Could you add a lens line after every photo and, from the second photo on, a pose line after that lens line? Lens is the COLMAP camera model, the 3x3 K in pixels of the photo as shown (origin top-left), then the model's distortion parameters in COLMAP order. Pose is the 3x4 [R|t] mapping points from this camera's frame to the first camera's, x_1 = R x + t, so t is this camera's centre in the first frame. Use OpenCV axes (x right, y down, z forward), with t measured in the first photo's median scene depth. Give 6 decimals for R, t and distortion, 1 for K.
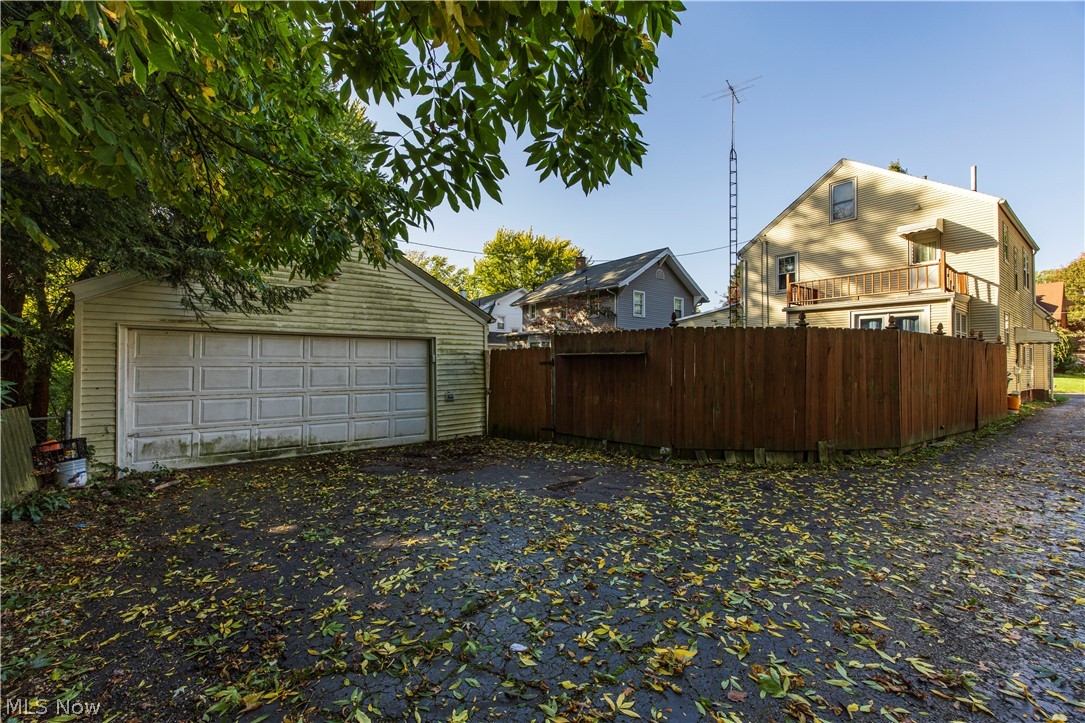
lens RADIAL K [[444.4, 0, 542.5], [0, 444.4, 361.5], [0, 0, 1]] dist [0.002623, 0.000409]
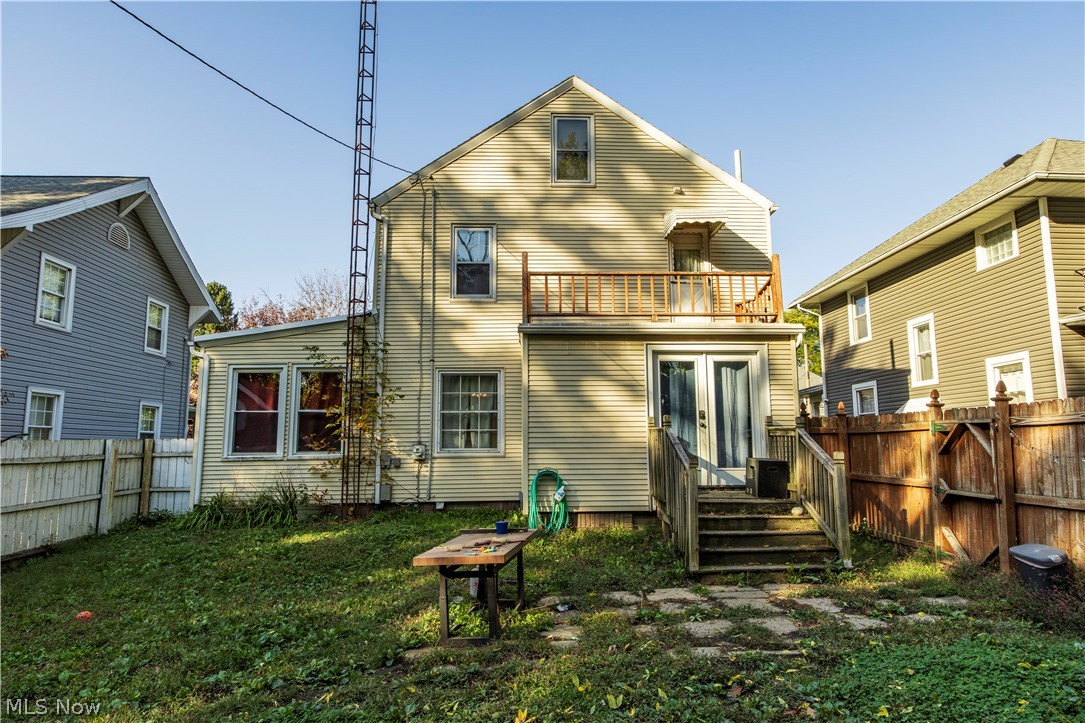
lens RADIAL K [[619.5, 0, 542.5], [0, 619.5, 361.5], [0, 0, 1]] dist [-0.001251, -0.000641]
pose [[0.585213, 0.102007, 0.804438, 0.130184], [0.003594, 0.991720, -0.128370, -0.010103], [-0.810872, 0.078016, 0.580000, 1.101822]]
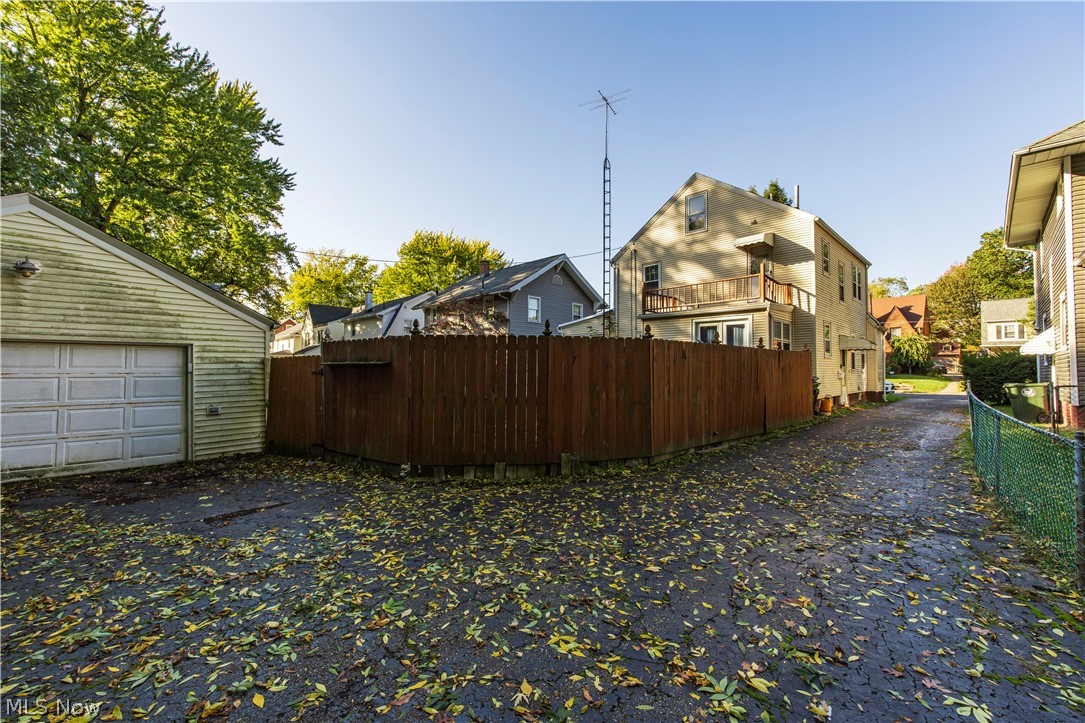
lens RADIAL K [[445.1, 0, 547.8], [0, 445.1, 362.4], [0, 0, 1]] dist [0.001080, 0.000220]
pose [[0.991870, -0.001618, 0.127248, 0.364601], [0.002549, 0.999971, -0.007149, -0.009493], [-0.127233, 0.007415, 0.991845, 0.031563]]
